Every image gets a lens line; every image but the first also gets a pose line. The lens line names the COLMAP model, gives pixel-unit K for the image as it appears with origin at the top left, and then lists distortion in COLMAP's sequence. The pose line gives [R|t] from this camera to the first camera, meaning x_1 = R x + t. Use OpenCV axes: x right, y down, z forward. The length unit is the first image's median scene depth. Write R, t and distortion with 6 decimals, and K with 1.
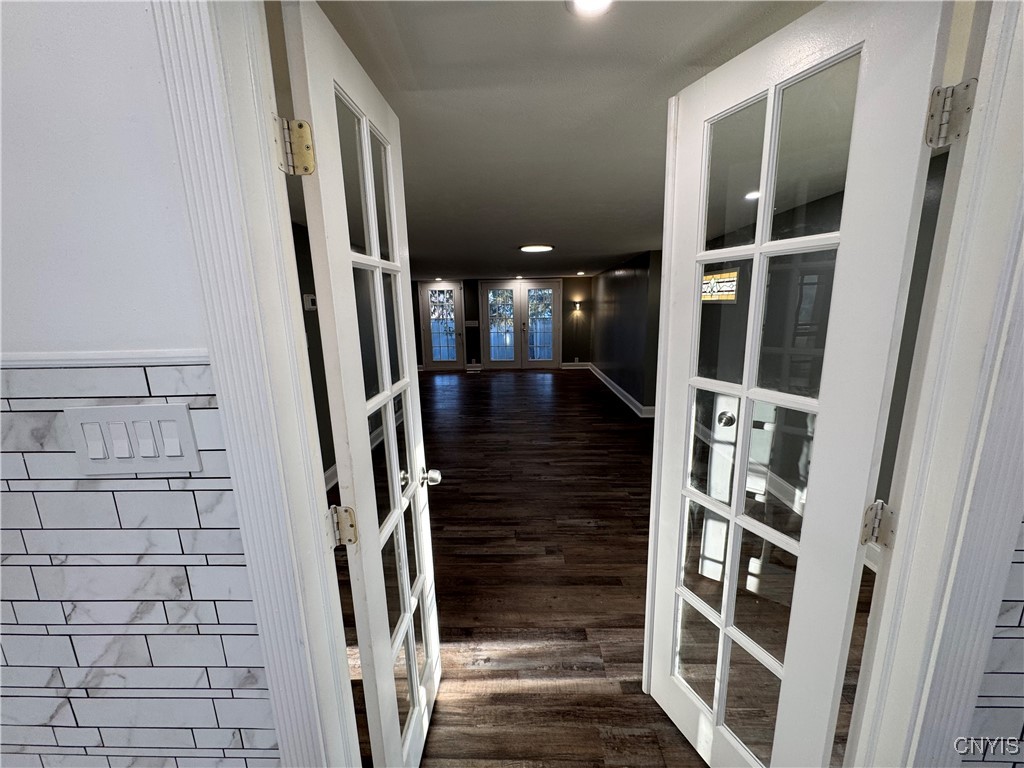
lens RADIAL K [[409.5, 0, 512.0], [0, 409.5, 384.0], [0, 0, 1]] dist [0.000321, 0.000186]
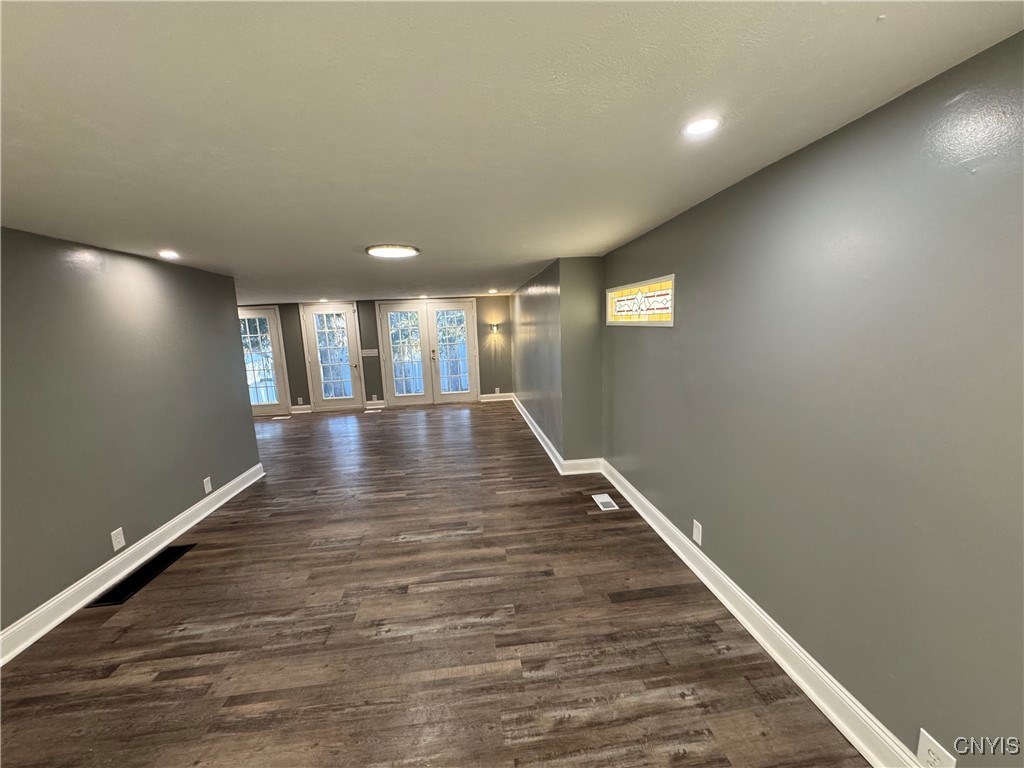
lens RADIAL K [[408.6, 0, 514.2], [0, 408.6, 386.1], [0, 0, 1]] dist [0.000218, 0.000092]
pose [[0.988714, -0.041862, 0.143847, 0.167783], [0.048324, 0.997960, -0.041727, -0.075146], [-0.141807, 0.048208, 0.988720, 0.339372]]
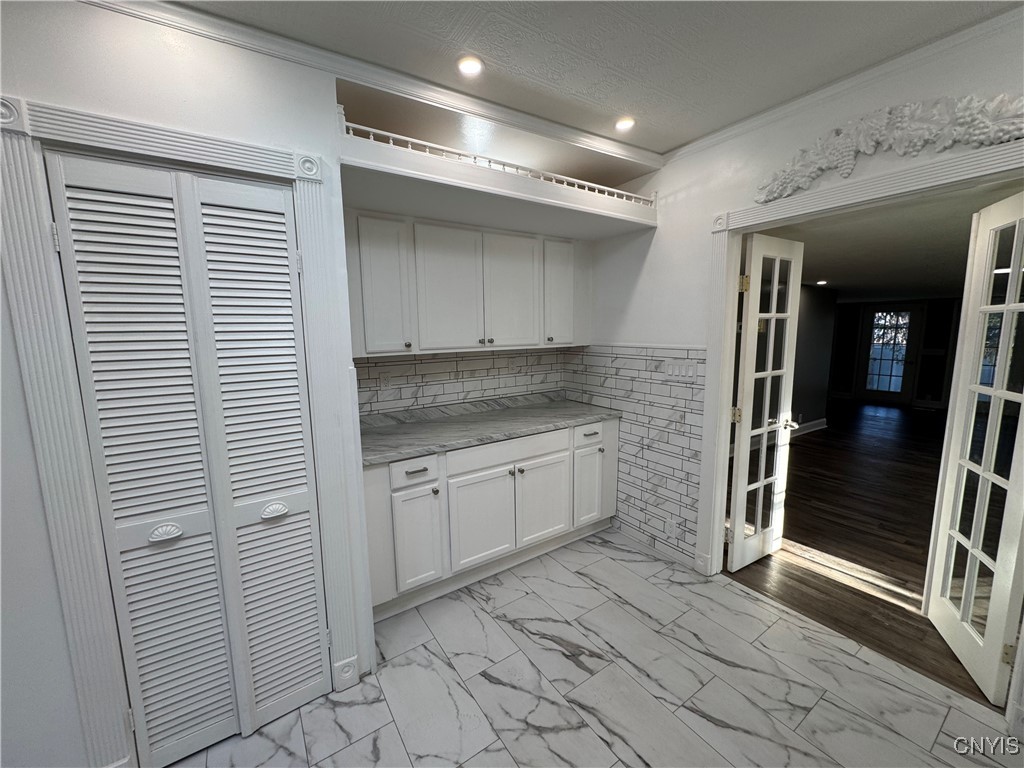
lens RADIAL K [[407.8, 0, 512.0], [0, 407.8, 384.0], [0, 0, 1]] dist [-0.001059, 0.000077]
pose [[0.575934, 0.131235, -0.806893, 0.195361], [-0.165585, 0.985298, 0.042061, 0.061640], [0.800550, 0.109385, 0.589198, -0.398179]]
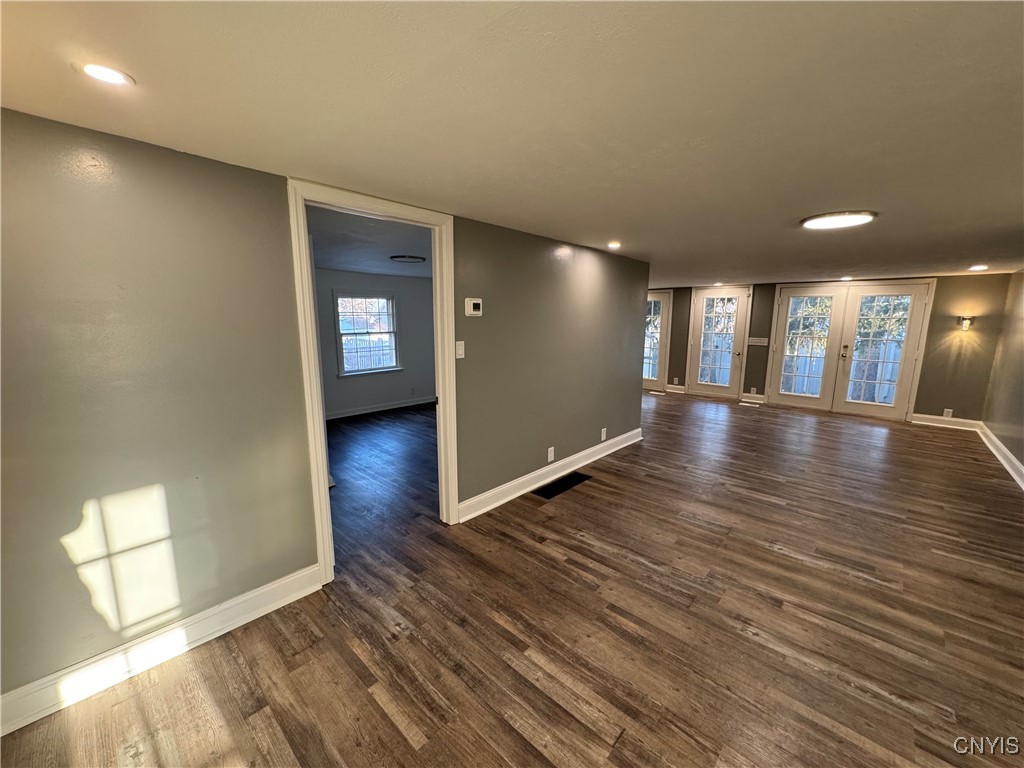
lens RADIAL K [[409.5, 0, 512.0], [0, 409.5, 384.0], [0, 0, 1]] dist [0.000321, 0.000186]
pose [[0.758342, 0.133131, -0.638118, 0.122788], [-0.148042, 0.988517, 0.030302, -0.059275], [0.634824, 0.071489, 0.769342, 0.312680]]
